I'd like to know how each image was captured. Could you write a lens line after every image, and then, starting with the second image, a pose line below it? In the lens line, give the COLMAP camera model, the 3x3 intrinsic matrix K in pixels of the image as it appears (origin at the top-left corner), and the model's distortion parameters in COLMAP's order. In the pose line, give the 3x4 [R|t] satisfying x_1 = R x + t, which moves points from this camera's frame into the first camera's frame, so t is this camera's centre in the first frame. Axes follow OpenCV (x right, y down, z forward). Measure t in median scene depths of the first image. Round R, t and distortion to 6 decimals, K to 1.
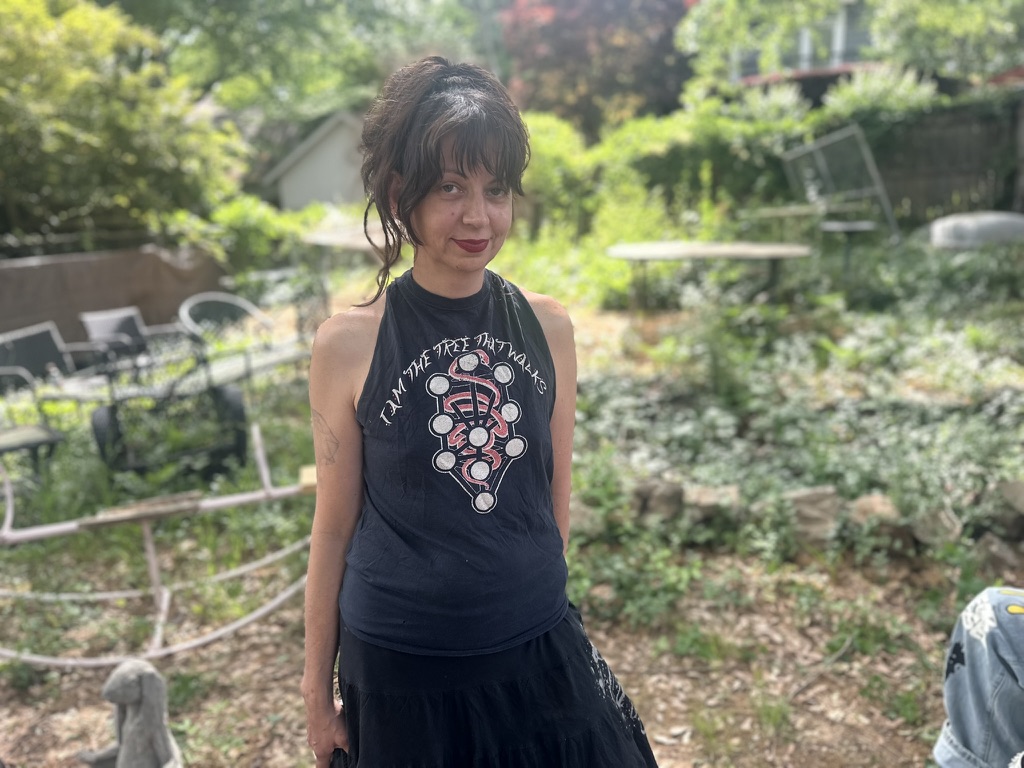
lens RADIAL K [[705.0, 0, 511.9], [0, 705.0, 330.5], [0, 0, 1]] dist [0.090572, -0.099384]
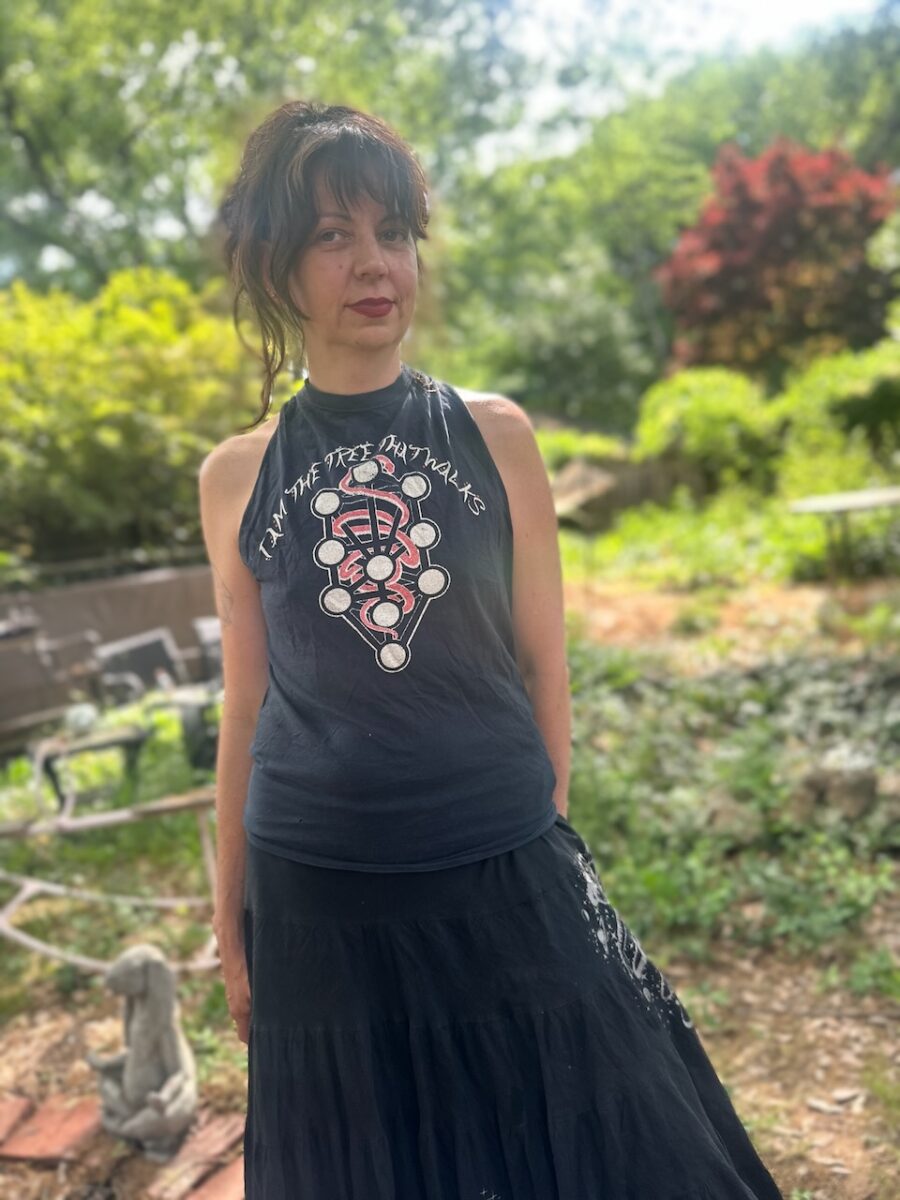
lens RADIAL K [[852.7, 0, 449.5], [0, 852.7, 518.4], [0, 0, 1]] dist [-0.068551, 0.057982]
pose [[0.960998, -0.089858, -0.261549, 0.233415], [0.053464, 0.988265, -0.143087, 0.207007], [0.271337, 0.123523, 0.954525, 0.145548]]
